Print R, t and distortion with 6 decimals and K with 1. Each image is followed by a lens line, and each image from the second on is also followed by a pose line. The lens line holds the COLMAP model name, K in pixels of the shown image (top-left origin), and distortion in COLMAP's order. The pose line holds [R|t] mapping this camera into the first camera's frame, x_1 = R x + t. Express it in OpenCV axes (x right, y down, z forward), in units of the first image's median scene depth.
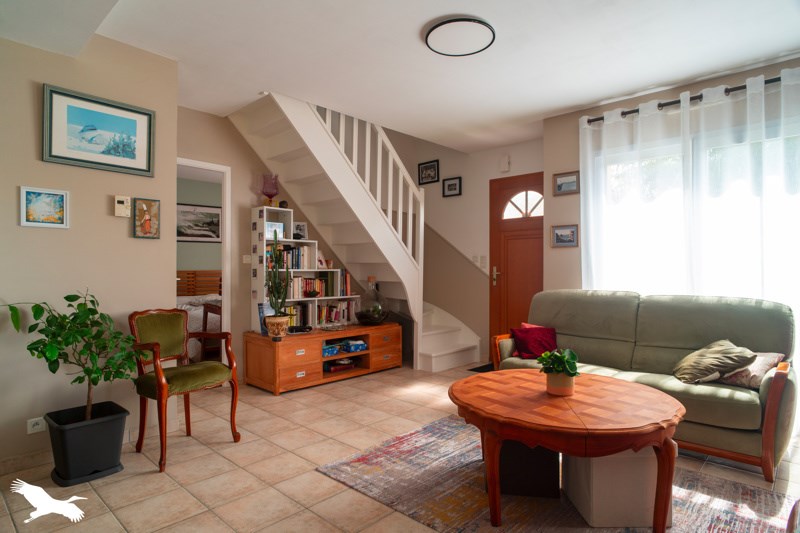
lens RADIAL K [[451.8, 0, 420.2], [0, 451.8, 273.6], [0, 0, 1]] dist [0.002099, 0.001249]
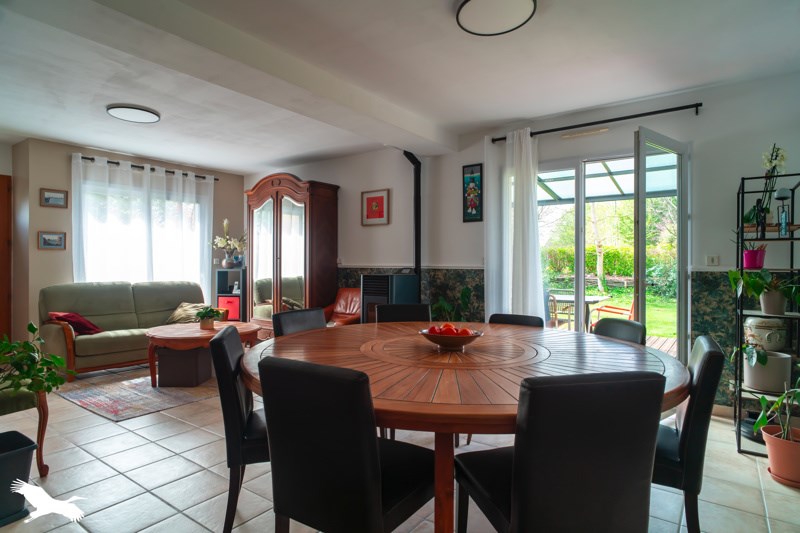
lens RADIAL K [[451.8, 0, 397.5], [0, 451.8, 268.1], [0, 0, 1]] dist [0.002099, 0.001249]
pose [[-0.091072, -0.011170, 0.995782, -1.565446], [0.001401, 0.999935, 0.011345, -0.032670], [-0.995843, 0.002428, -0.091050, 0.278293]]
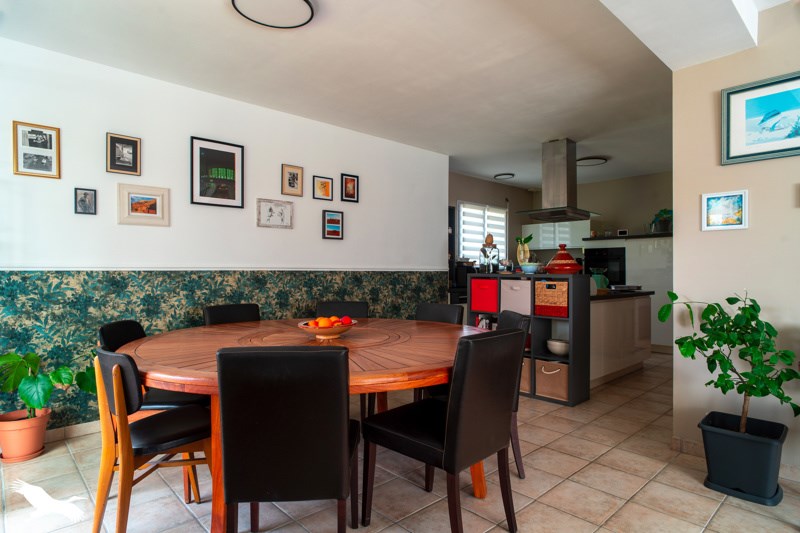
lens RADIAL K [[451.8, 0, 373.8], [0, 451.8, 265.6], [0, 0, 1]] dist [0.002099, 0.001249]
pose [[-0.115224, -0.015076, -0.993225, 0.266661], [-0.001189, 0.999886, -0.015039, -0.005394], [0.993339, -0.000552, -0.115229, 0.328209]]
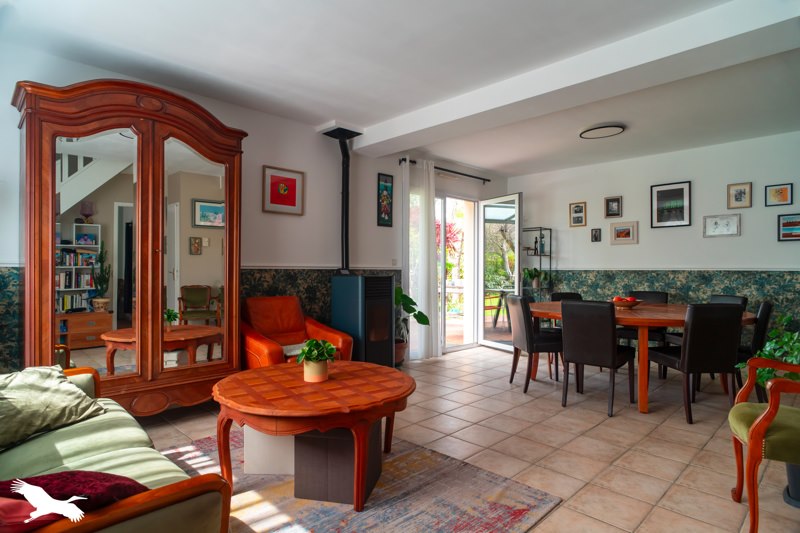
lens RADIAL K [[451.8, 0, 401.3], [0, 451.8, 266.2], [0, 0, 1]] dist [0.002099, 0.001249]
pose [[-0.996717, -0.004658, 0.080827, 0.009929], [-0.005040, 0.999977, -0.004526, -0.013041], [-0.080804, -0.004919, -0.996718, 1.814748]]
